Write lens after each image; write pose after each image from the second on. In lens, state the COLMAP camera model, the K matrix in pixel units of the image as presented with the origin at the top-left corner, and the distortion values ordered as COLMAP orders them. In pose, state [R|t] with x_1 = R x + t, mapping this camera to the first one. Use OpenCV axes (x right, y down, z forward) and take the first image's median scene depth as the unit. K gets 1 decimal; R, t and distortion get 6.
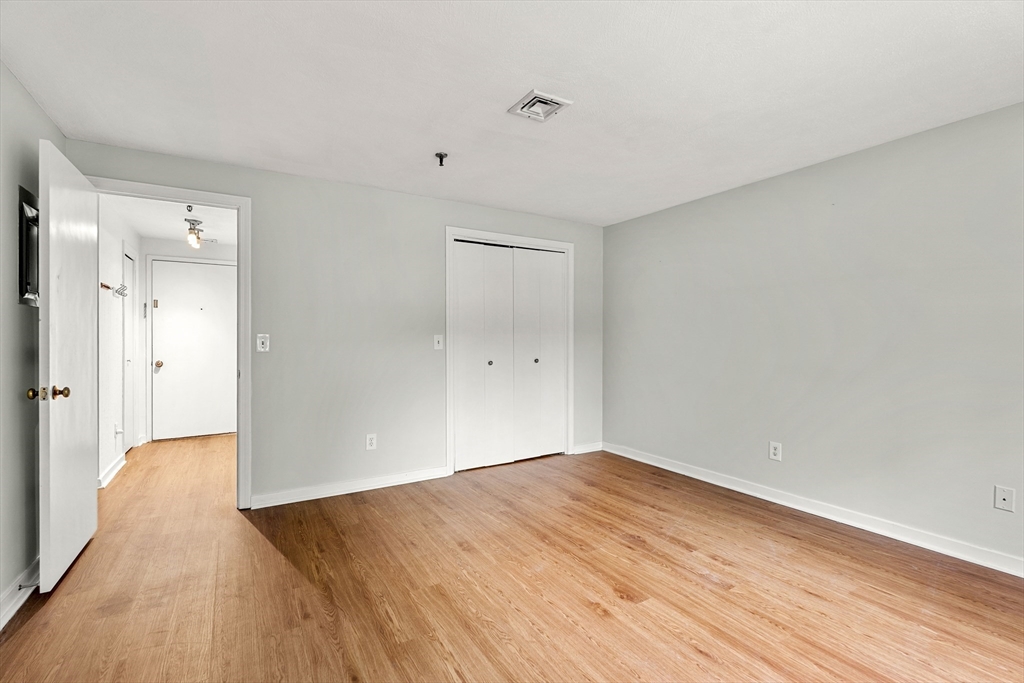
lens RADIAL K [[455.5, 0, 511.0], [0, 455.5, 335.2], [0, 0, 1]] dist [0.000375, -0.000141]
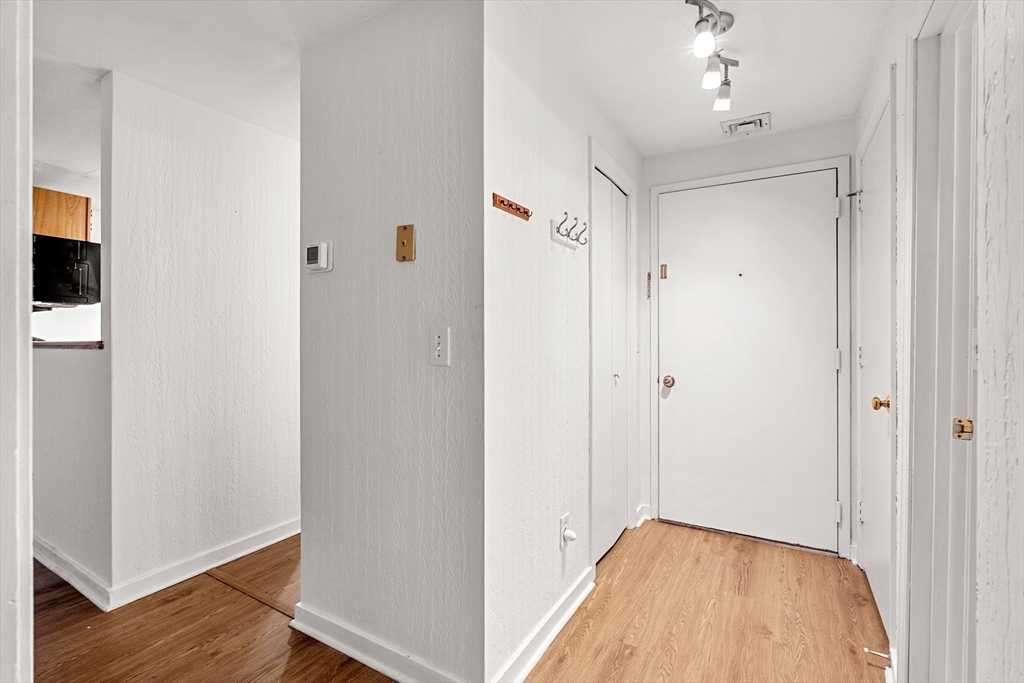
lens RADIAL K [[455.5, 0, 511.0], [0, 455.5, 335.2], [0, 0, 1]] dist [0.000375, -0.000141]
pose [[0.467468, 0.002922, -0.884005, -0.436698], [0.005307, 0.999967, 0.006112, 0.004047], [0.883994, -0.007549, 0.467437, 0.667176]]
